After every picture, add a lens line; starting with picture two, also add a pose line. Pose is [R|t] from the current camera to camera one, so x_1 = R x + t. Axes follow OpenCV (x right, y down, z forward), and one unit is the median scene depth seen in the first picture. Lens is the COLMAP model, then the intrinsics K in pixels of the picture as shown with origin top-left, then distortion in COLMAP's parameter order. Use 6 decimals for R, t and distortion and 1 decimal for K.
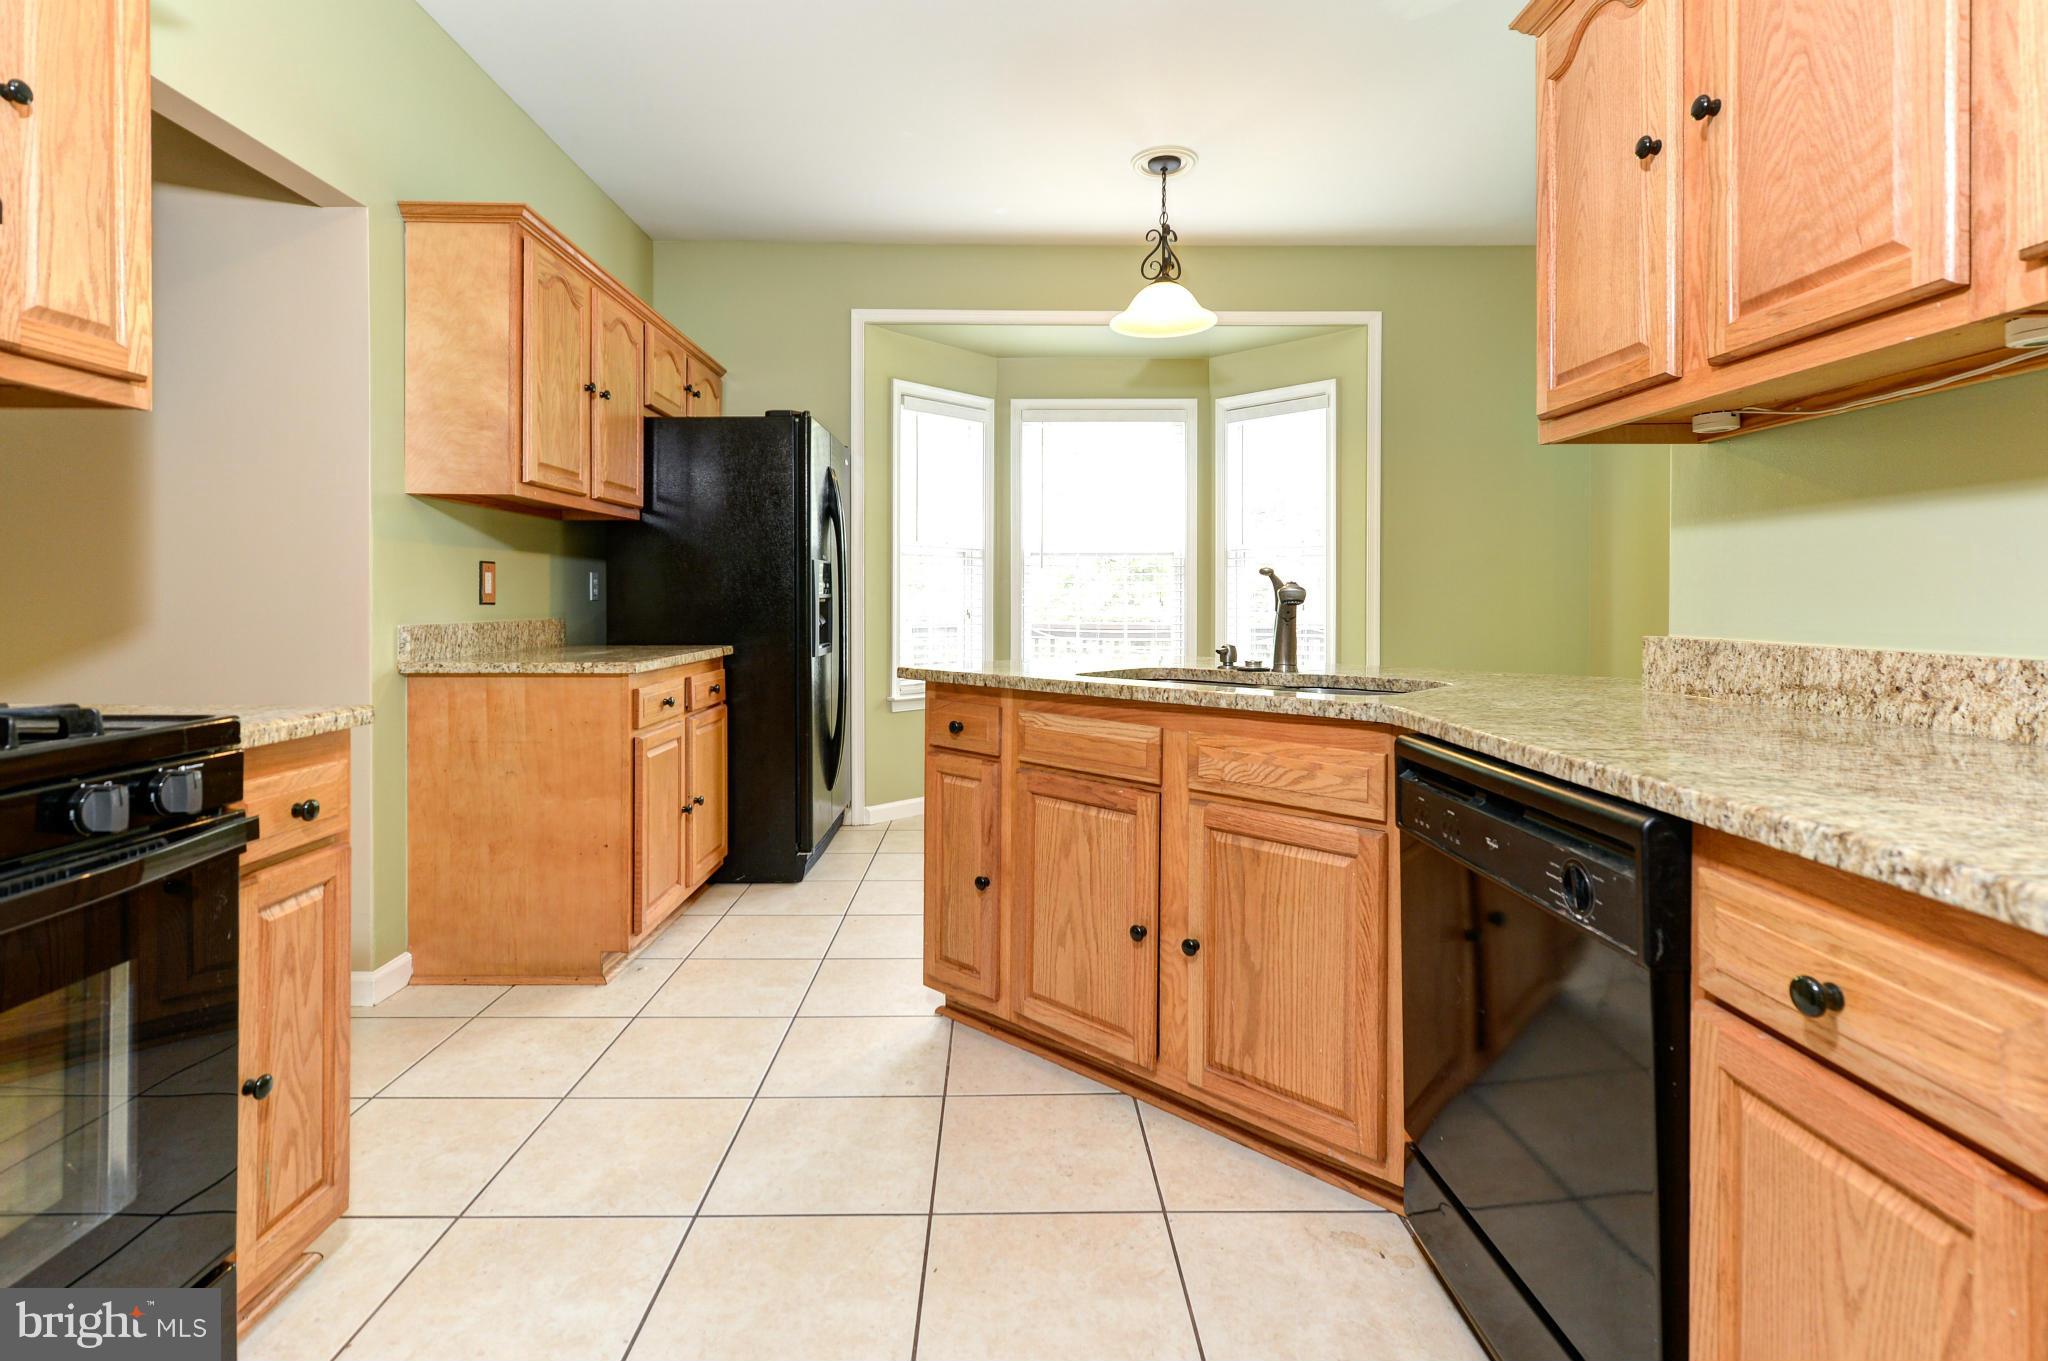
lens RADIAL K [[966.1, 0, 1020.3], [0, 966.1, 602.8], [0, 0, 1]] dist [0.002086, 0.000349]
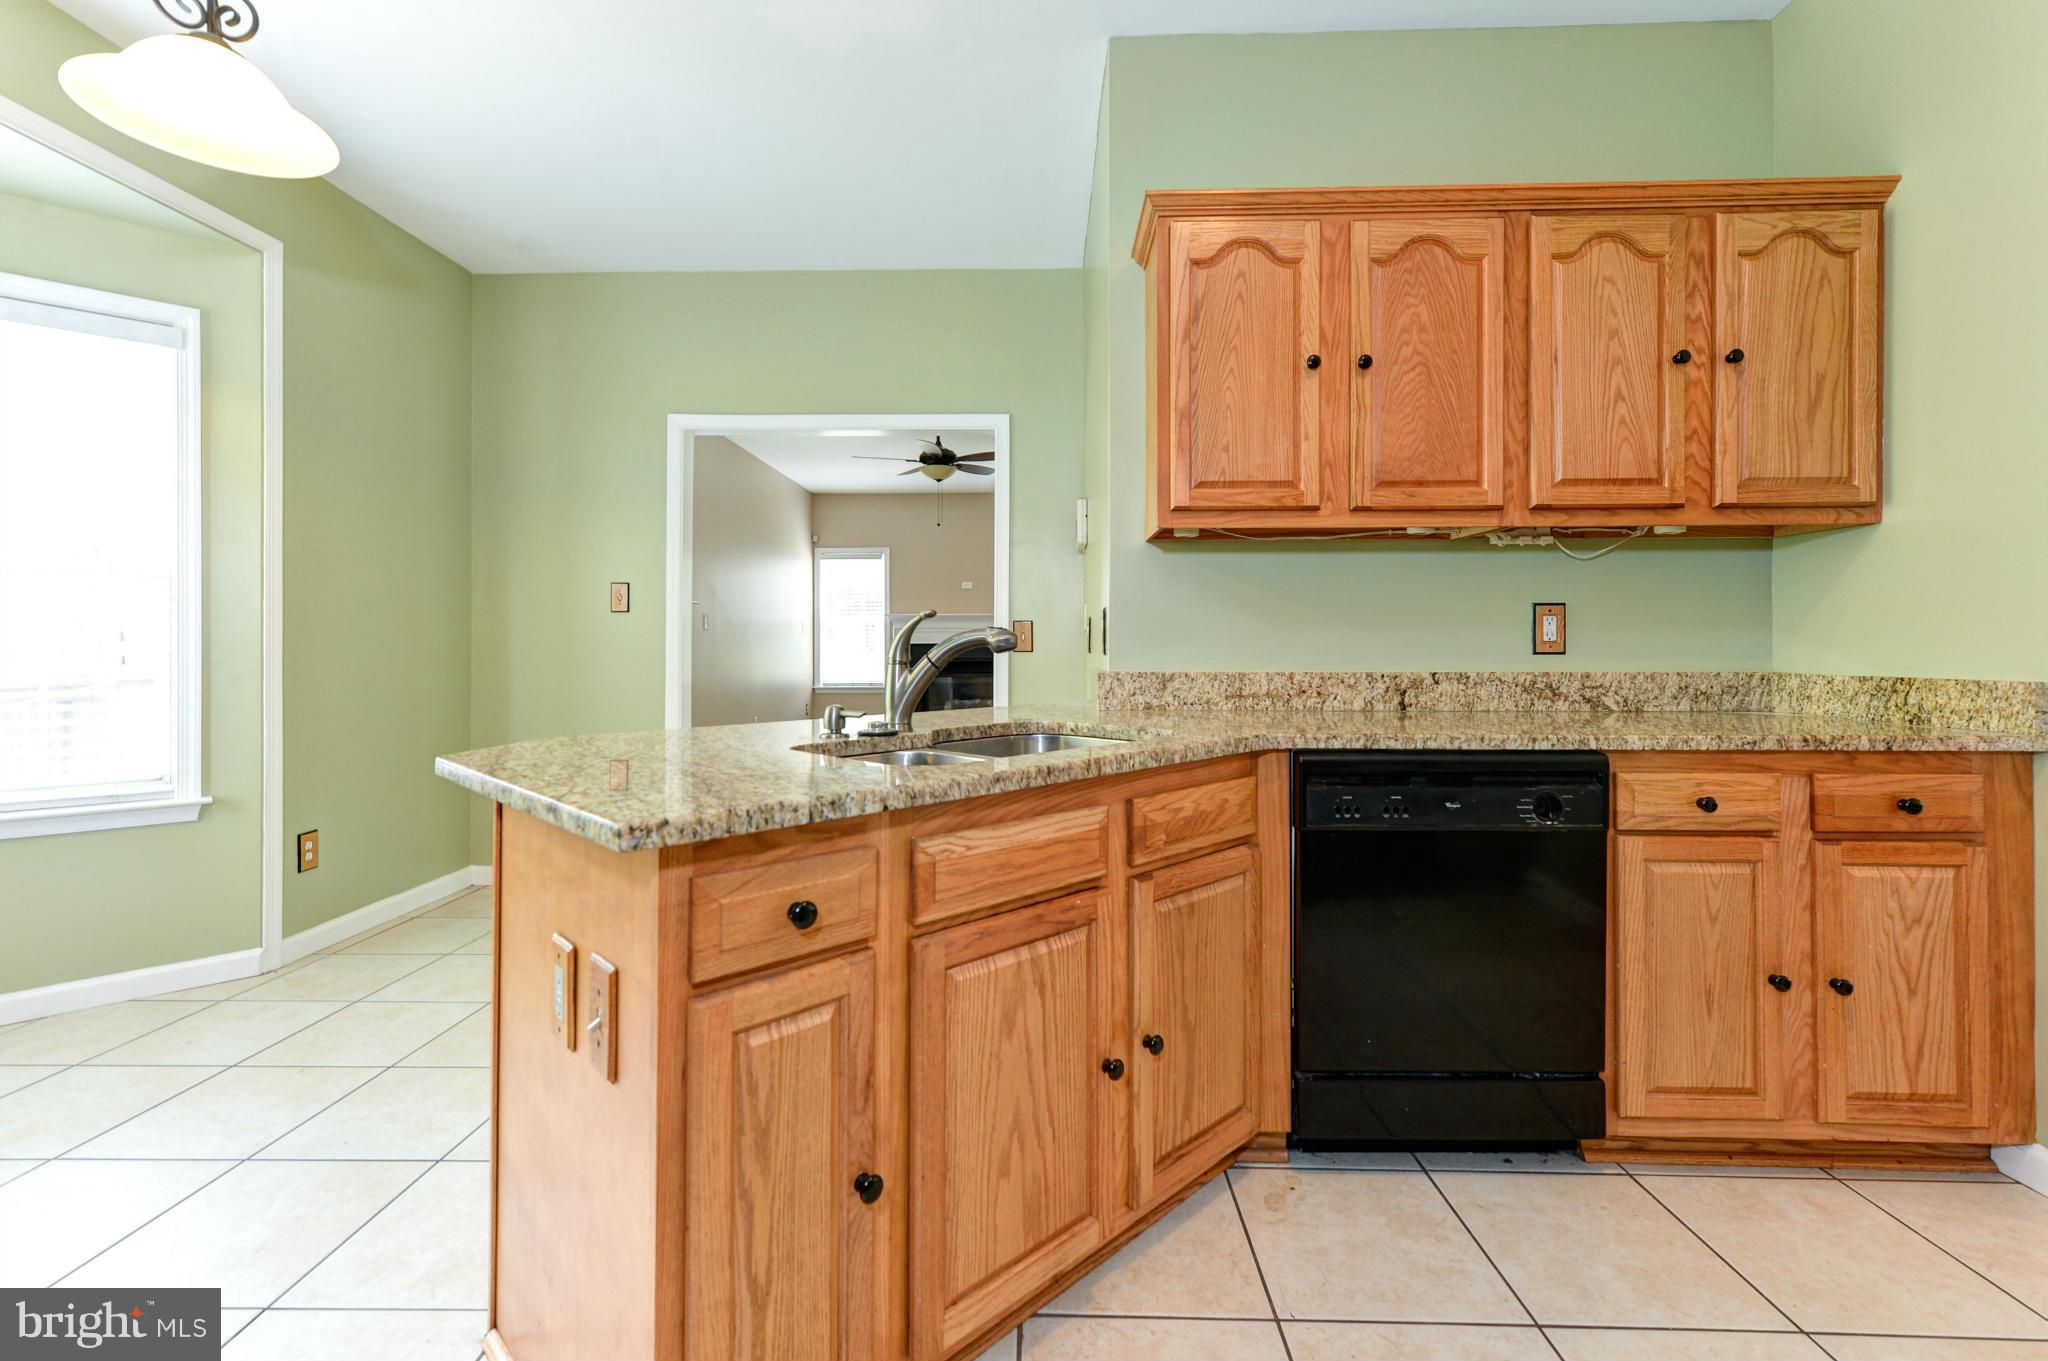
lens RADIAL K [[881.3, 0, 1008.6], [0, 881.3, 636.2], [0, 0, 1]] dist [0.004087, 0.000123]
pose [[0.052188, 0.005600, 0.998622, -0.751682], [0.005403, 0.999968, -0.005889, -0.011460], [-0.998623, 0.005703, 0.052156, 1.295668]]
